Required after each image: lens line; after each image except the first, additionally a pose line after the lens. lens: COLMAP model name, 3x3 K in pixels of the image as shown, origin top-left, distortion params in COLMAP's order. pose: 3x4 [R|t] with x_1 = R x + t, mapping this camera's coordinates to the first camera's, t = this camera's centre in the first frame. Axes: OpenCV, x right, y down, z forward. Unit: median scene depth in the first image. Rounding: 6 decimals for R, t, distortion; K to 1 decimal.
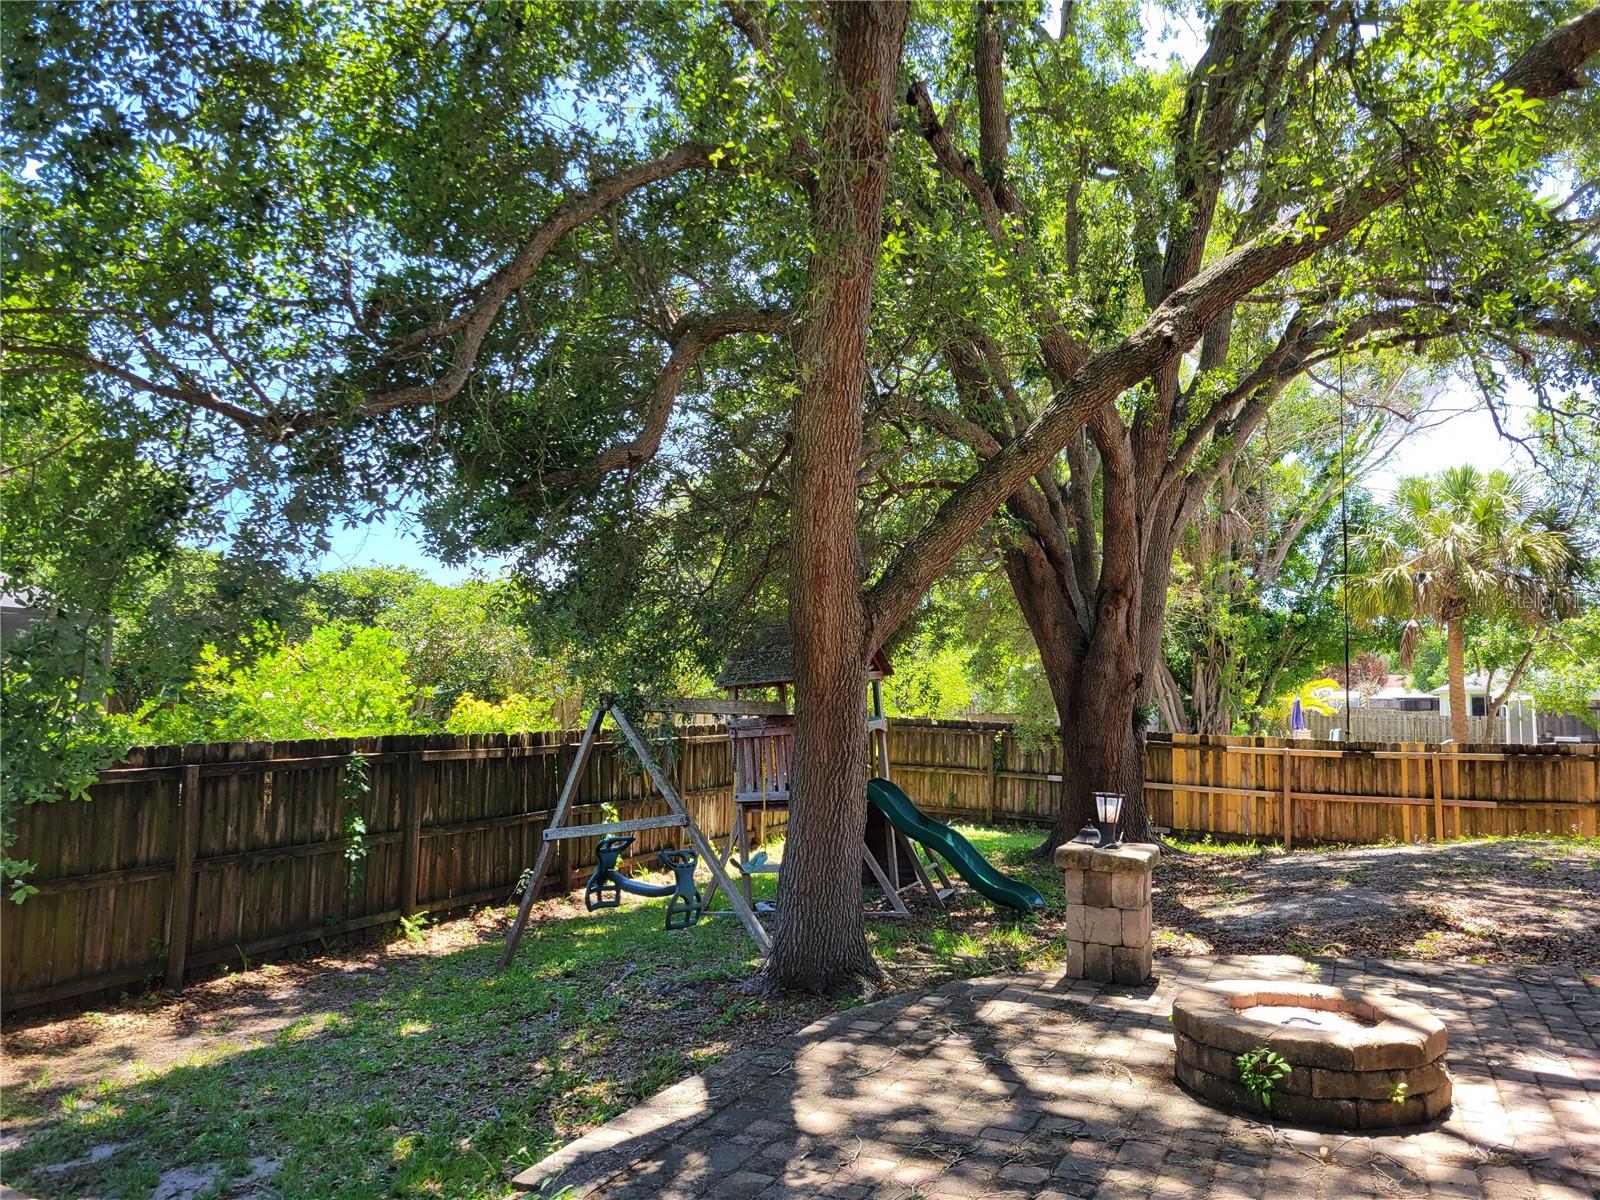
lens RADIAL K [[1209.9, 0, 807.7], [0, 1209.9, 592.5], [0, 0, 1]] dist [0.049562, -0.034039]
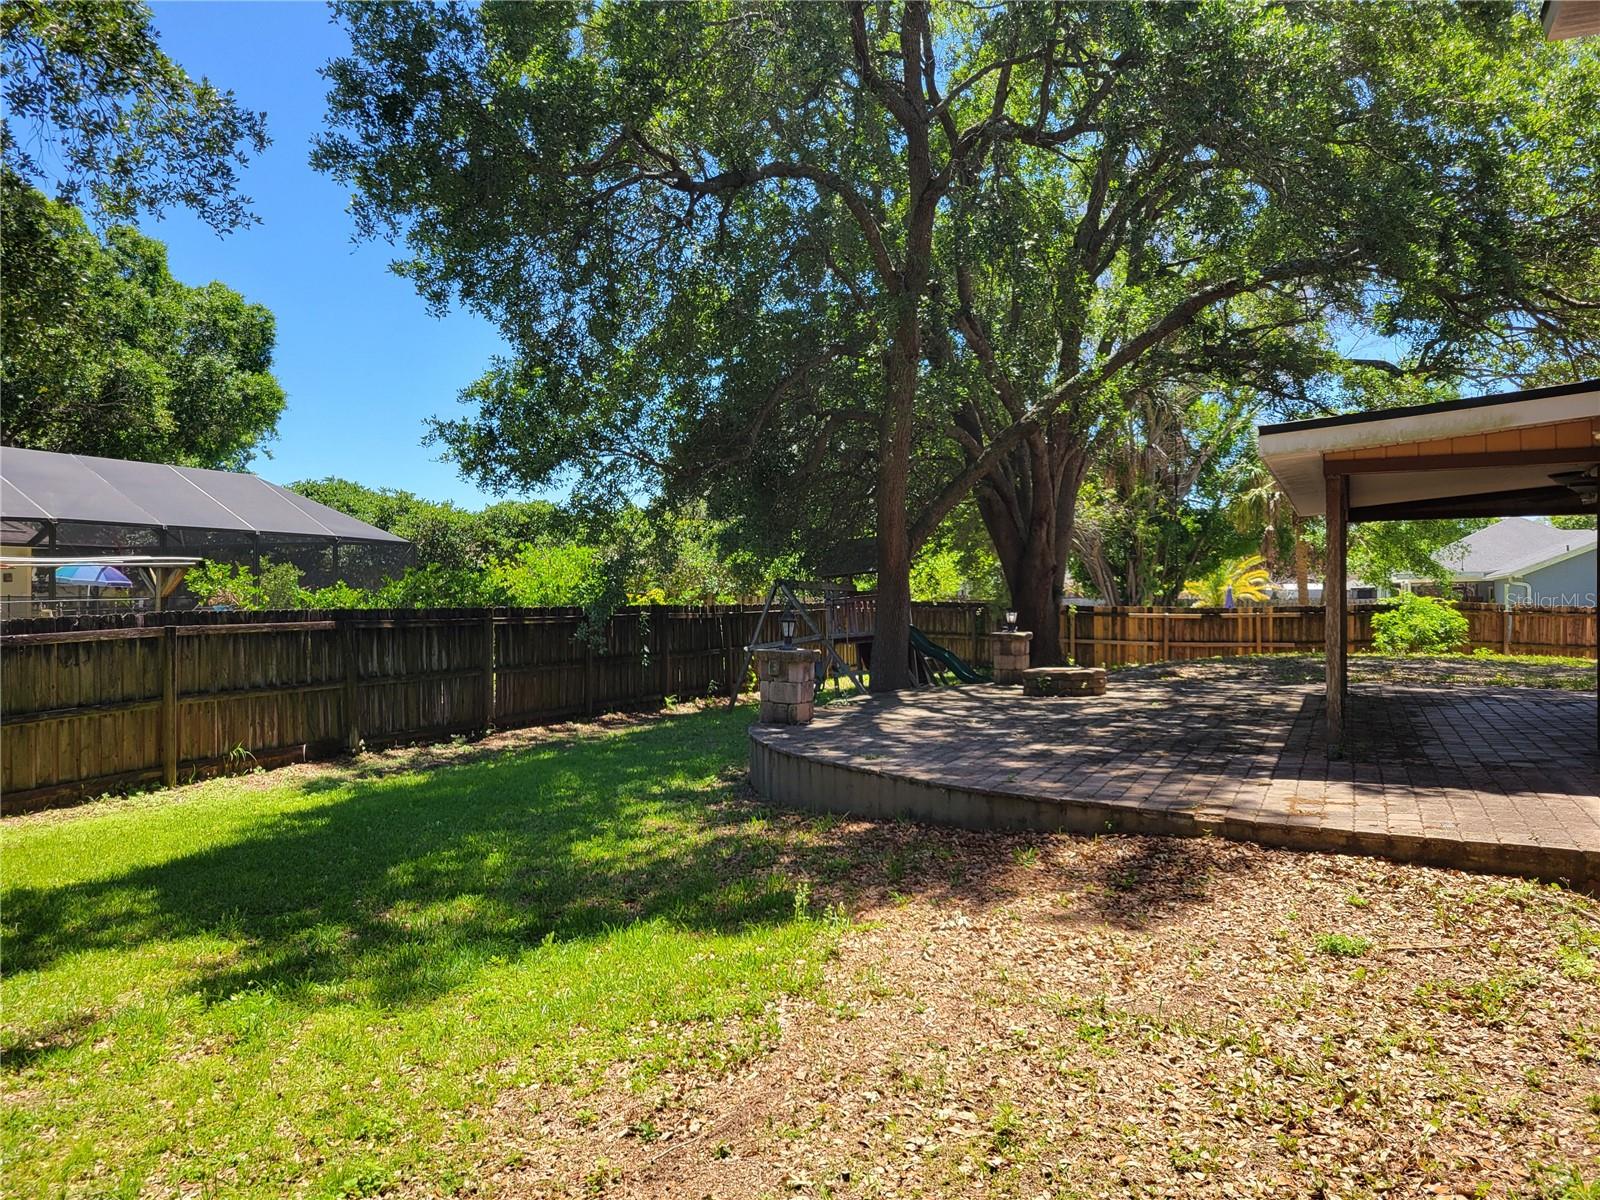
lens RADIAL K [[1209.9, 0, 827.9], [0, 1209.9, 598.9], [0, 0, 1]] dist [0.049562, -0.034039]
pose [[0.999588, -0.021134, 0.019396, -0.062656], [0.019472, 0.996424, 0.082217, -0.024627], [-0.021064, -0.081806, 0.996426, -0.531246]]
